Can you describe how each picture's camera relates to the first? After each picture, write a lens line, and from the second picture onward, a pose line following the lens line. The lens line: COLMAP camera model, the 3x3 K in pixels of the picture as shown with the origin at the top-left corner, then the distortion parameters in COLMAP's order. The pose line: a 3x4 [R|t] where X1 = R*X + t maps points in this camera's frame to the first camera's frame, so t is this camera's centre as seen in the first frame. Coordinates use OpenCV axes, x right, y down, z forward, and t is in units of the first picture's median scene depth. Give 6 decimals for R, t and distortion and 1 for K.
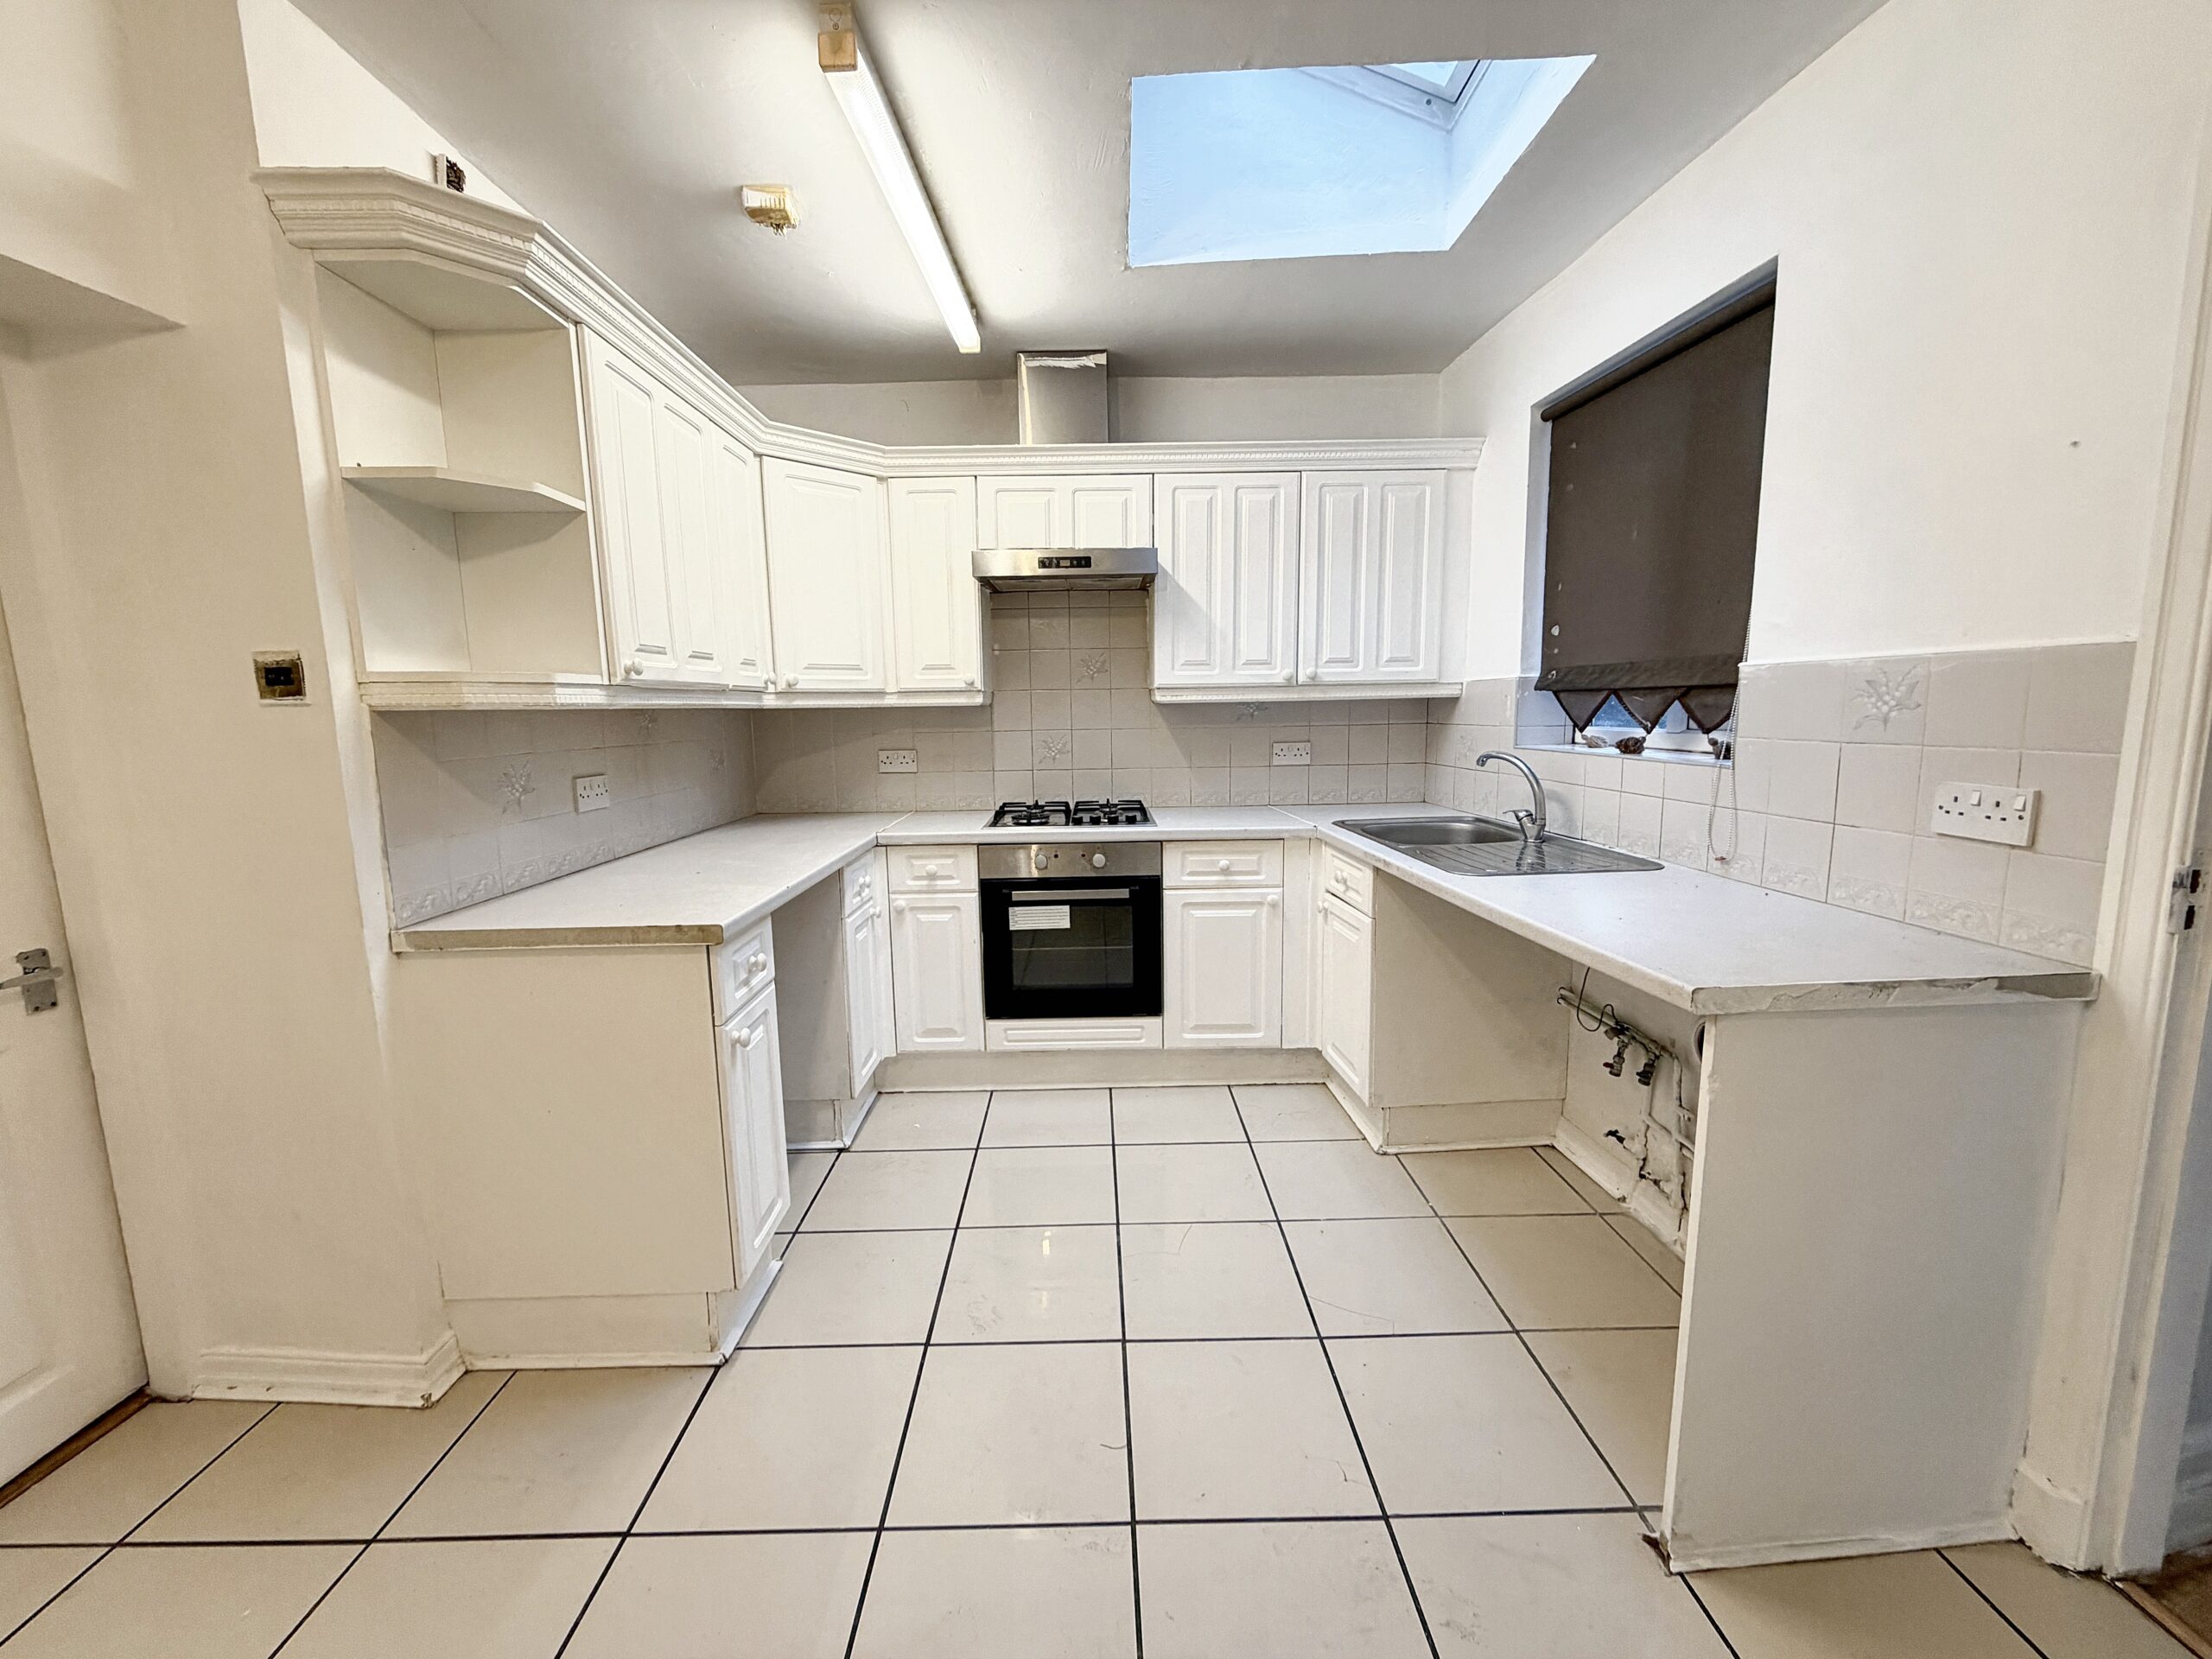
lens RADIAL K [[882.3, 0, 1100.0], [0, 882.3, 829.5], [0, 0, 1]] dist [0.000118, -0.001101]
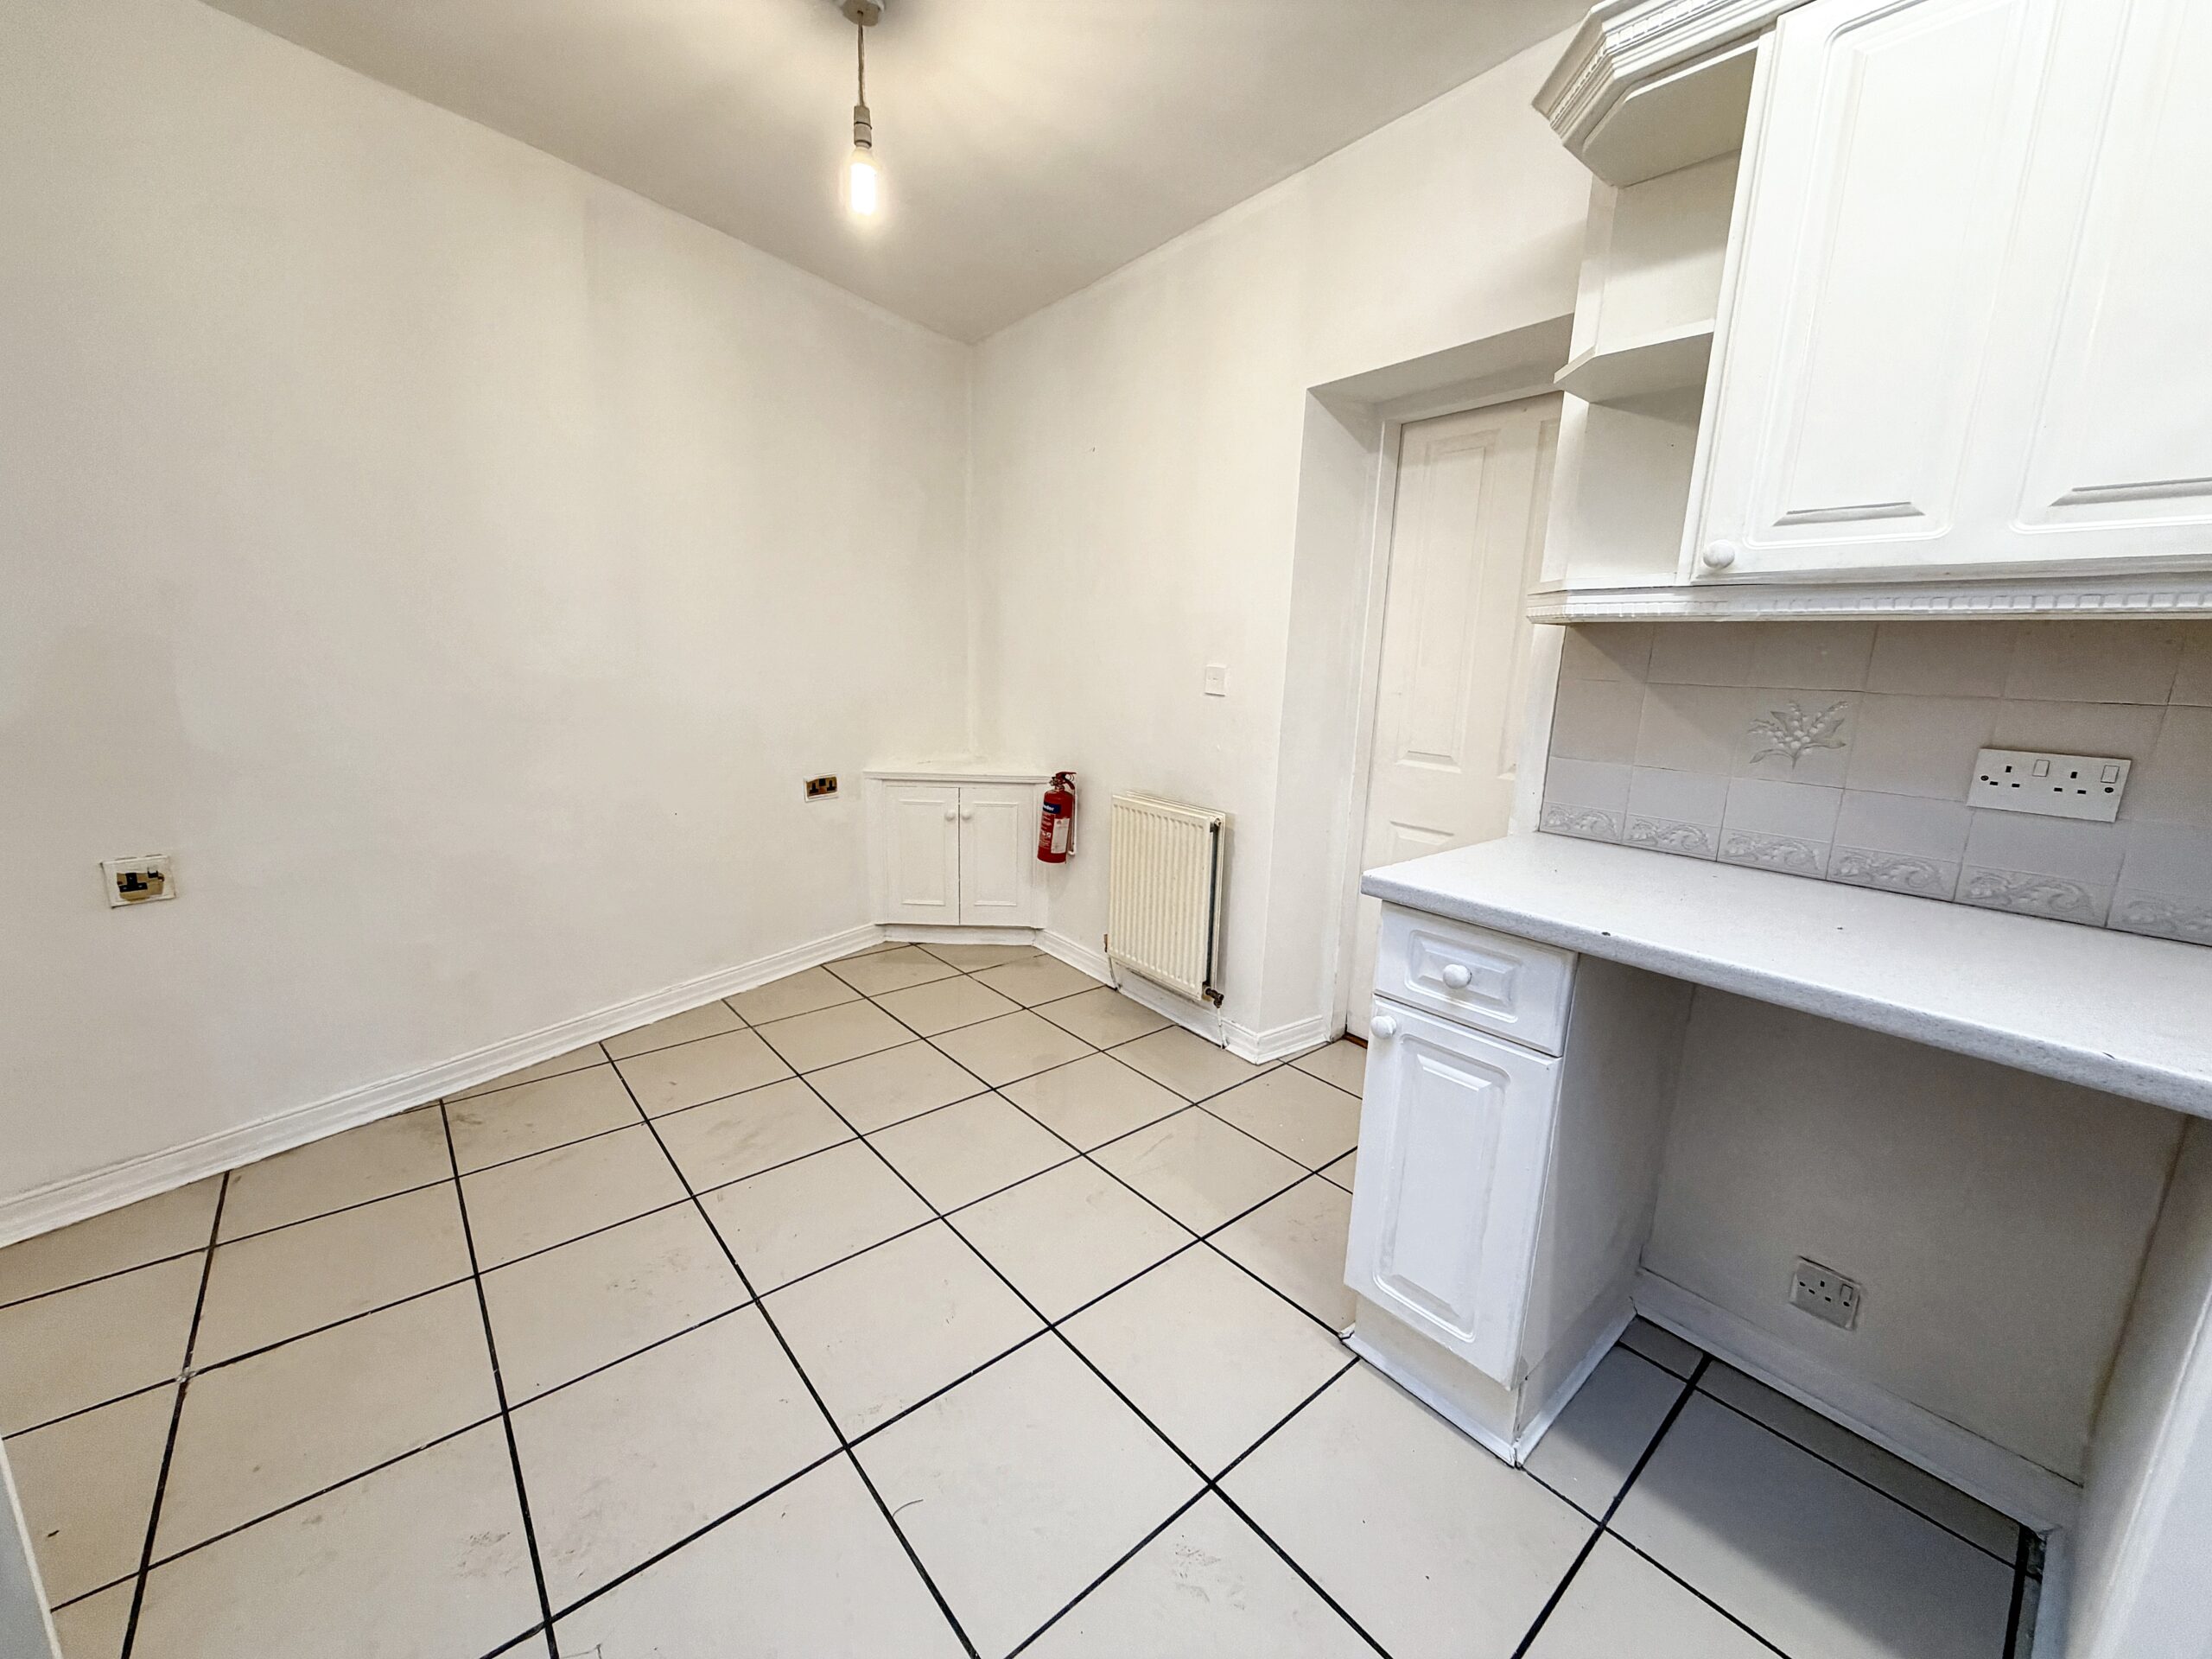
lens RADIAL K [[882.3, 0, 1097.6], [0, 882.3, 826.4], [0, 0, 1]] dist [0.000118, -0.001101]
pose [[-0.777218, 0.122585, -0.617176, 0.244106], [-0.099699, 0.944458, 0.313143, -0.146324], [0.621283, 0.304912, -0.721828, 1.187932]]
